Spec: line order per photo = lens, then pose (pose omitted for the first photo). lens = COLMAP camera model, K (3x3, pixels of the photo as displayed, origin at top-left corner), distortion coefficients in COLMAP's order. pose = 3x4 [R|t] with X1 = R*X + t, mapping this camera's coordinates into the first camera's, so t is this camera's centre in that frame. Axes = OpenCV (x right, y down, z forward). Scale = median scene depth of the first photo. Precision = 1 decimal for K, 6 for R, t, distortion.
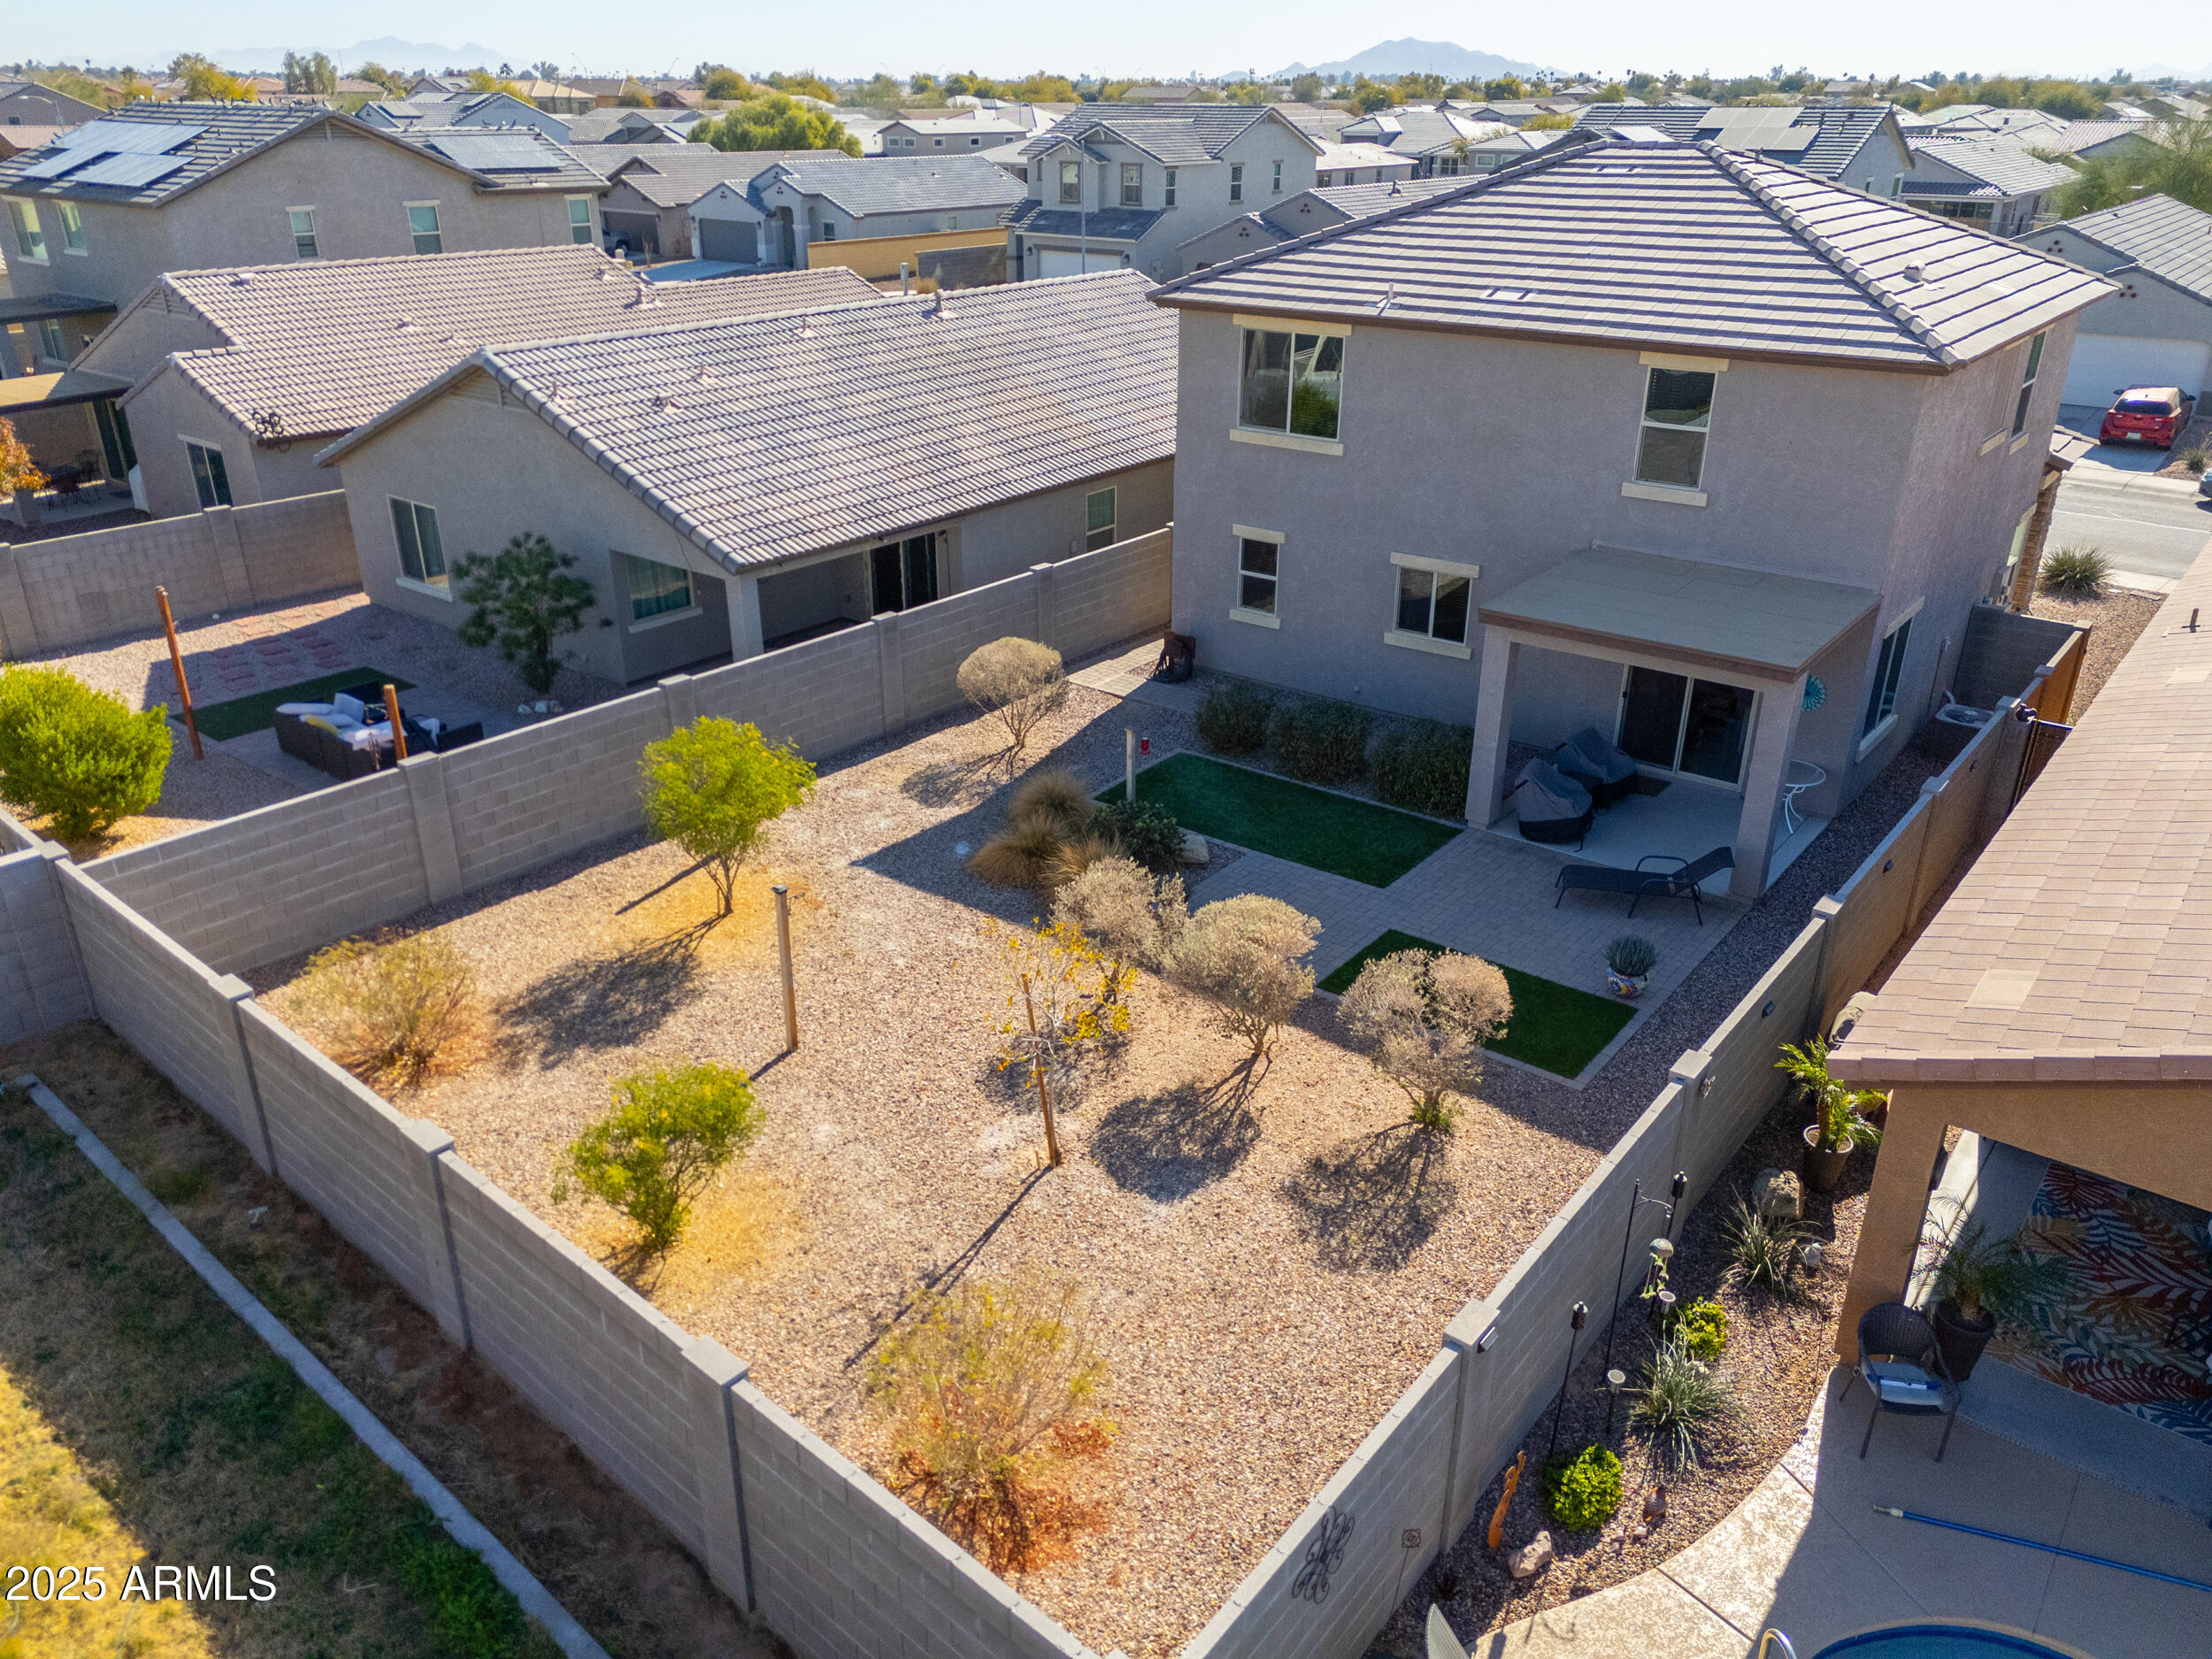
lens RADIAL K [[1631.5, 0, 1106.0], [0, 1631.5, 829.5], [0, 0, 1]] dist [0.023185, -0.002513]
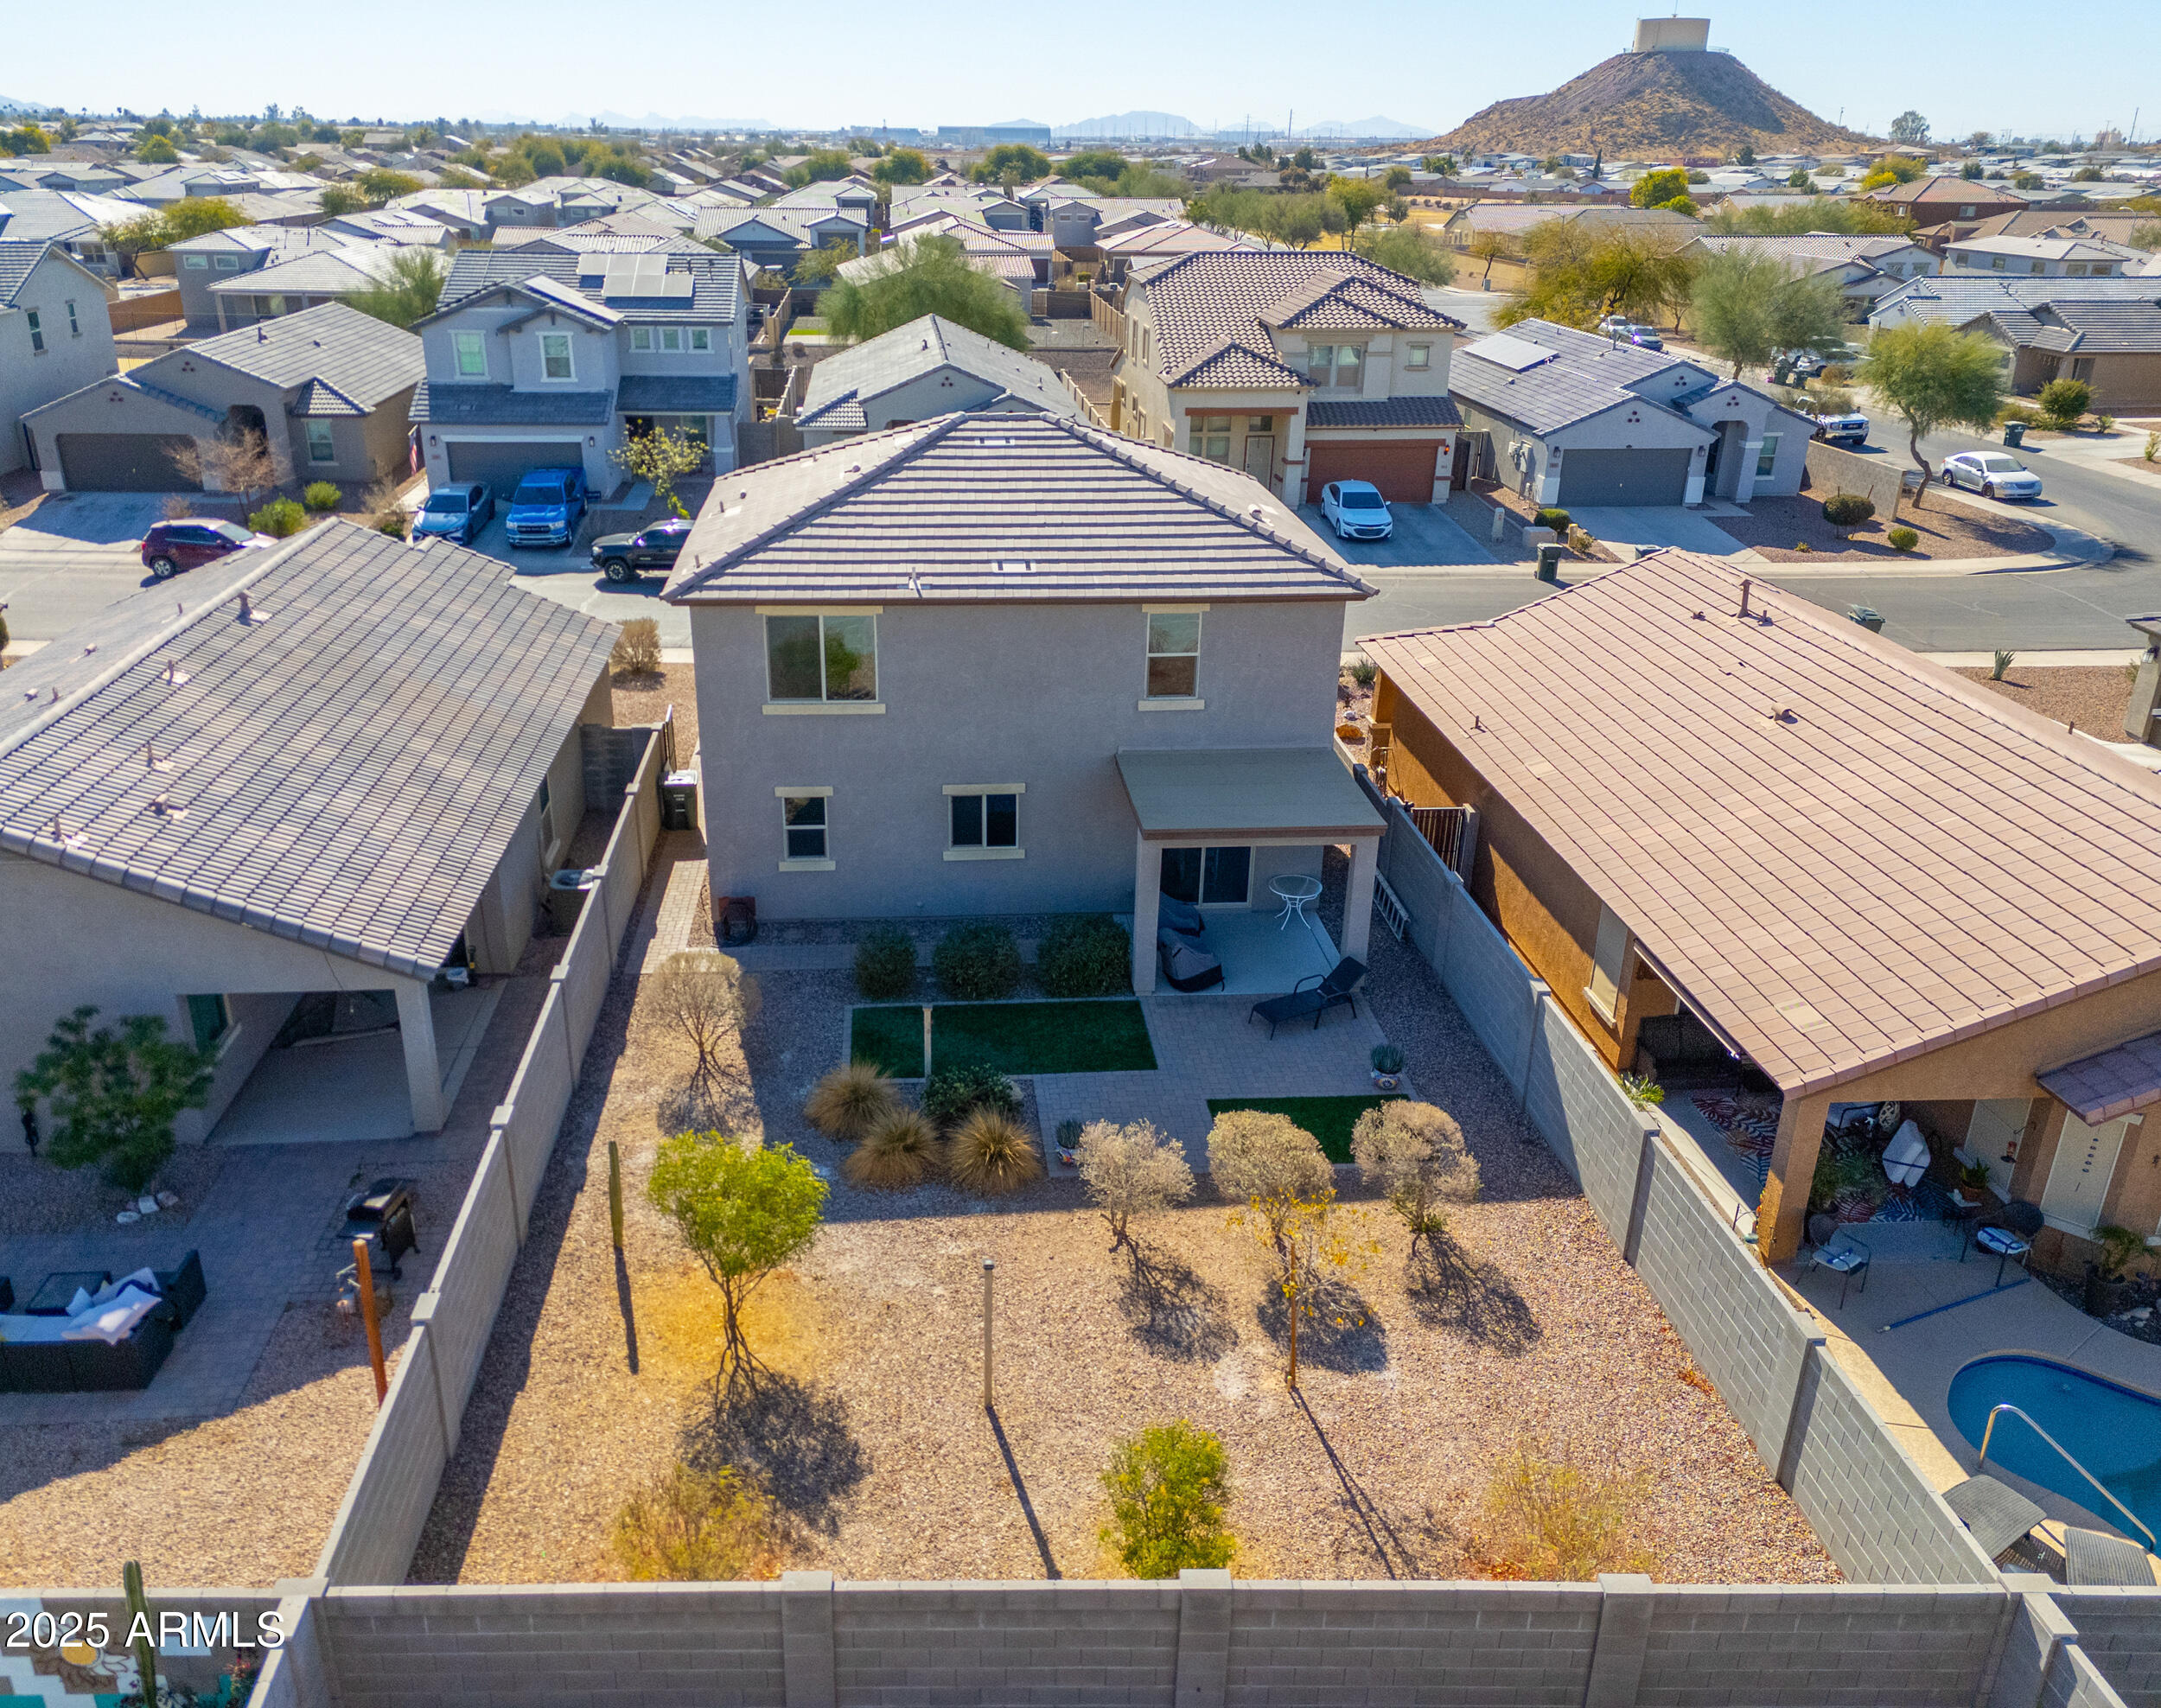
lens RADIAL K [[1673.4, 0, 1023.9], [0, 1673.4, 811.4], [0, 0, 1]] dist [0.046652, -0.046543]
pose [[0.743415, -0.246058, 0.621924, -0.651975], [0.271207, 0.960892, 0.055981, -0.252962], [-0.611376, 0.127053, 0.781074, 0.056196]]
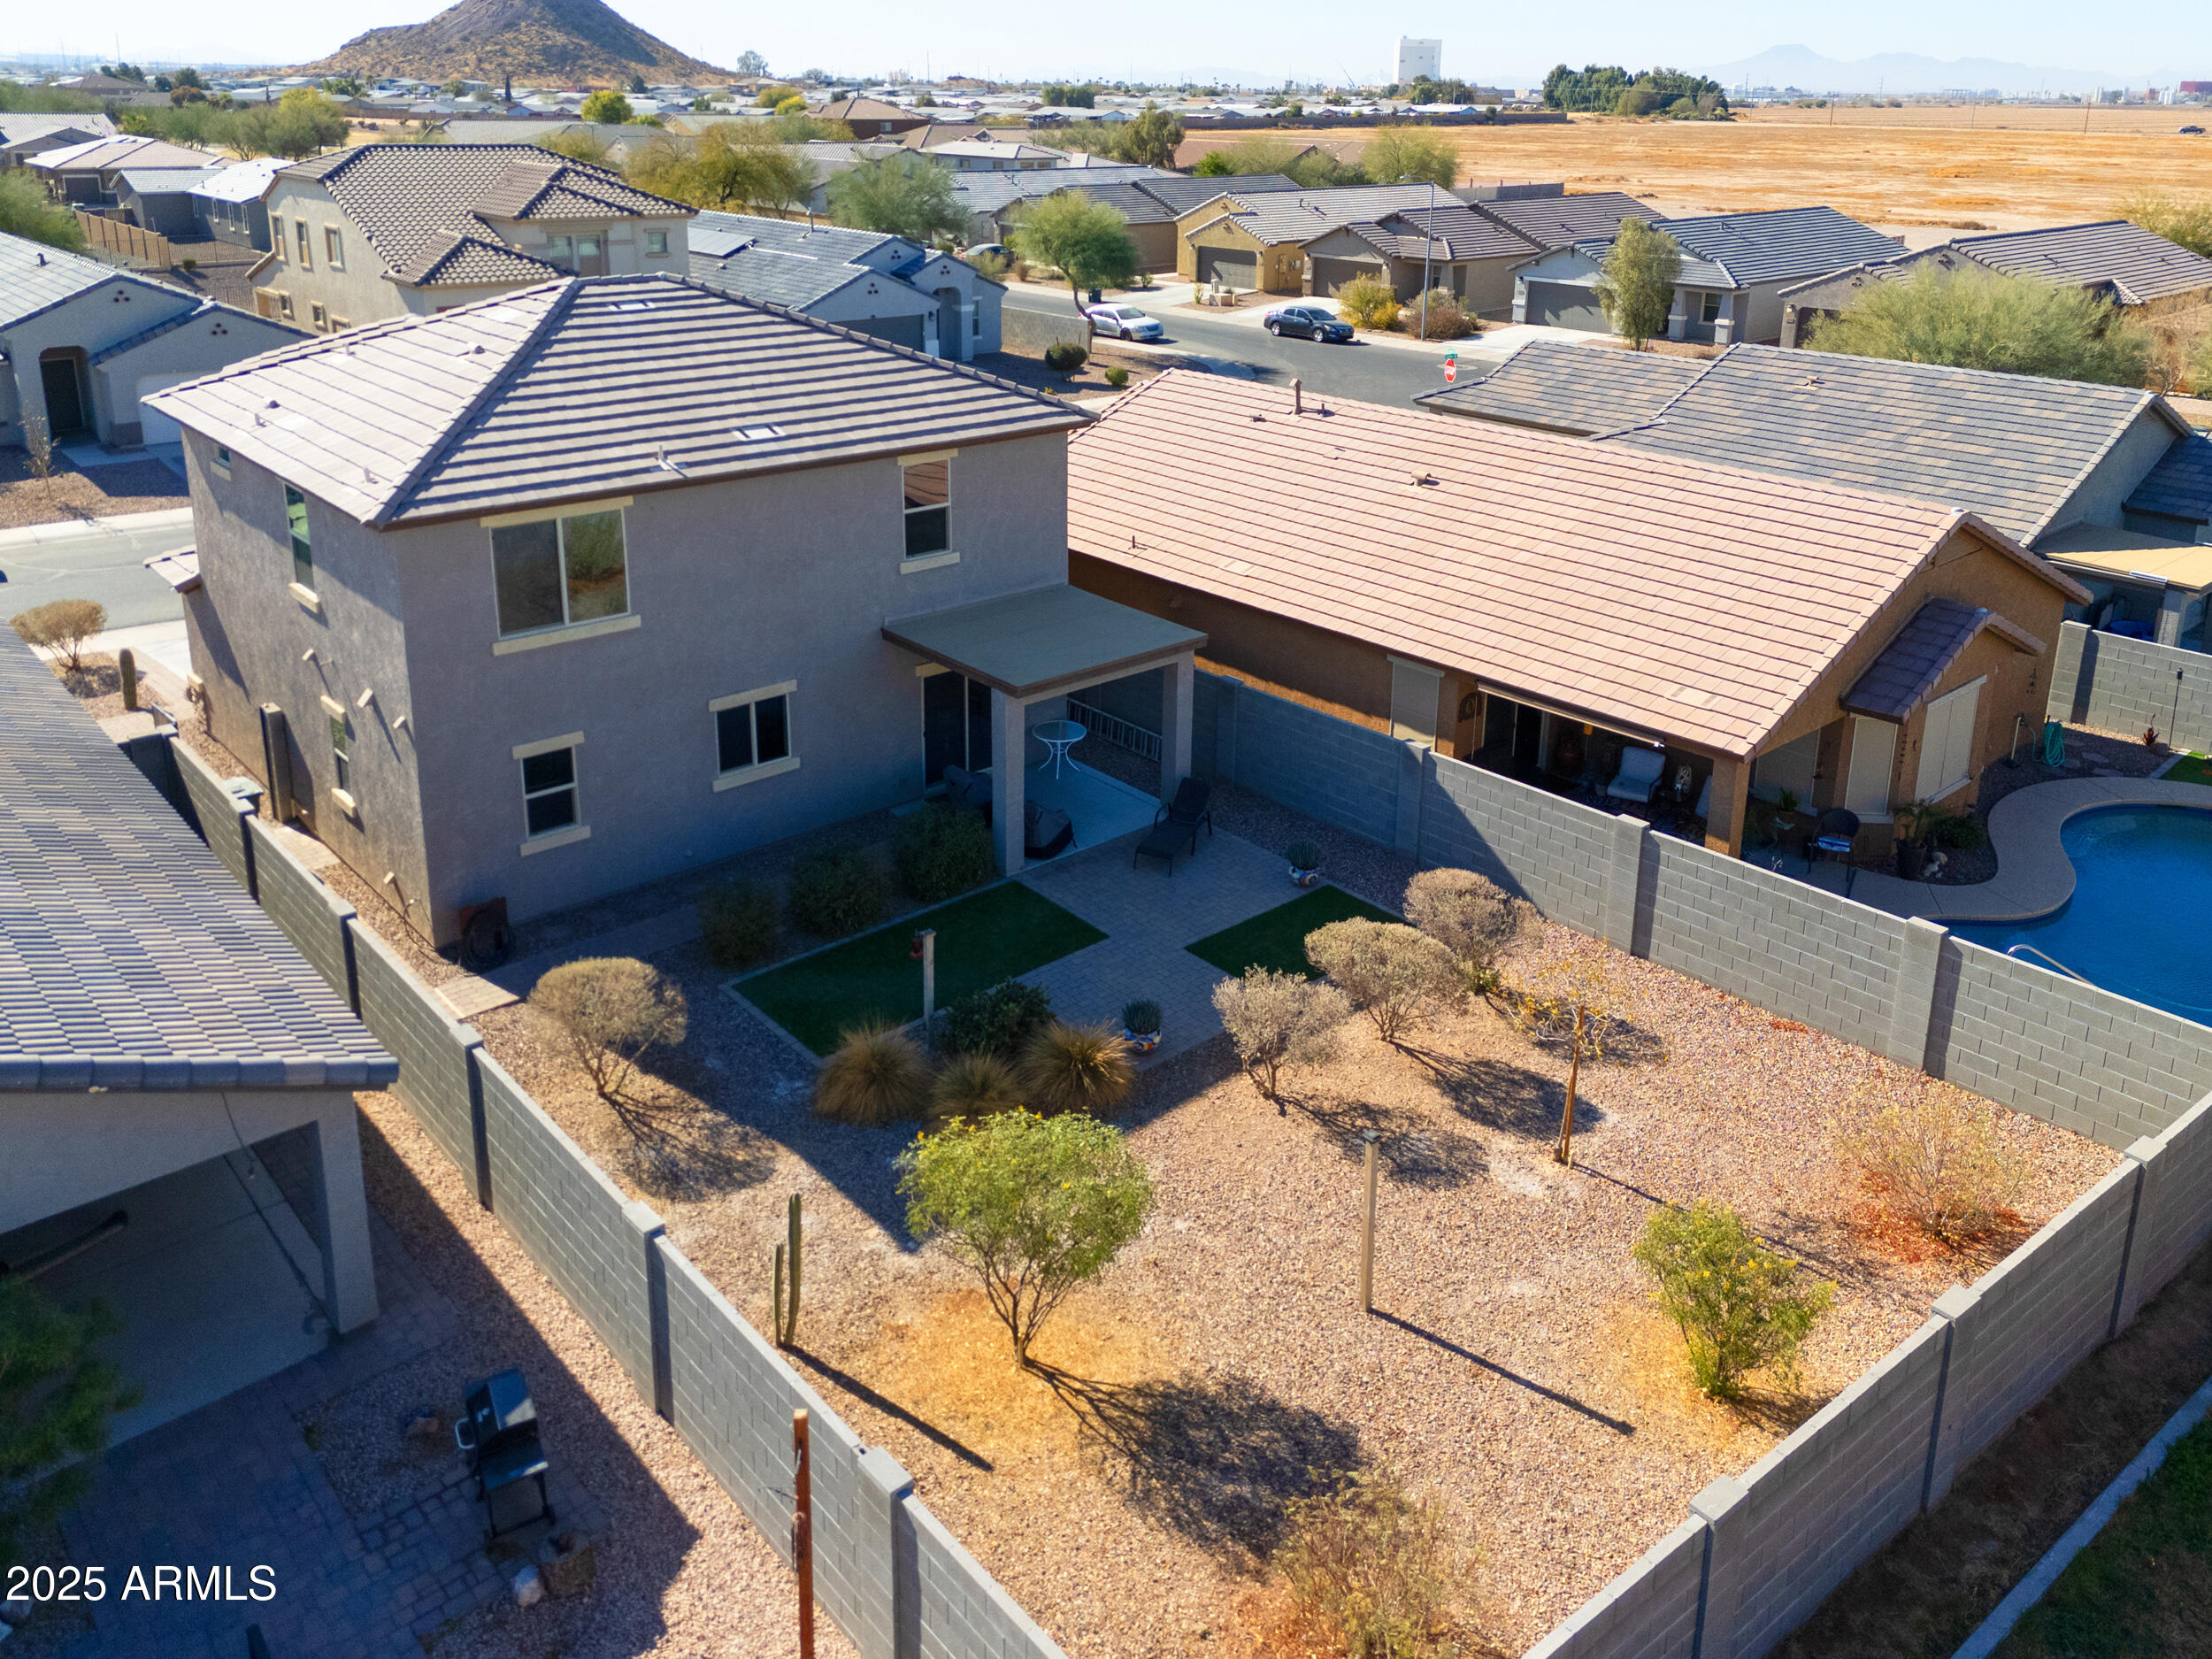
lens RADIAL K [[1706.6, 0, 1102.9], [0, 1706.6, 502.4], [0, 0, 1]] dist [0.028556, -0.010235]
pose [[0.183416, -0.233056, 0.955010, -0.894468], [0.389548, 0.909190, 0.147059, -0.415940], [-0.902558, 0.345049, 0.257546, 0.611959]]
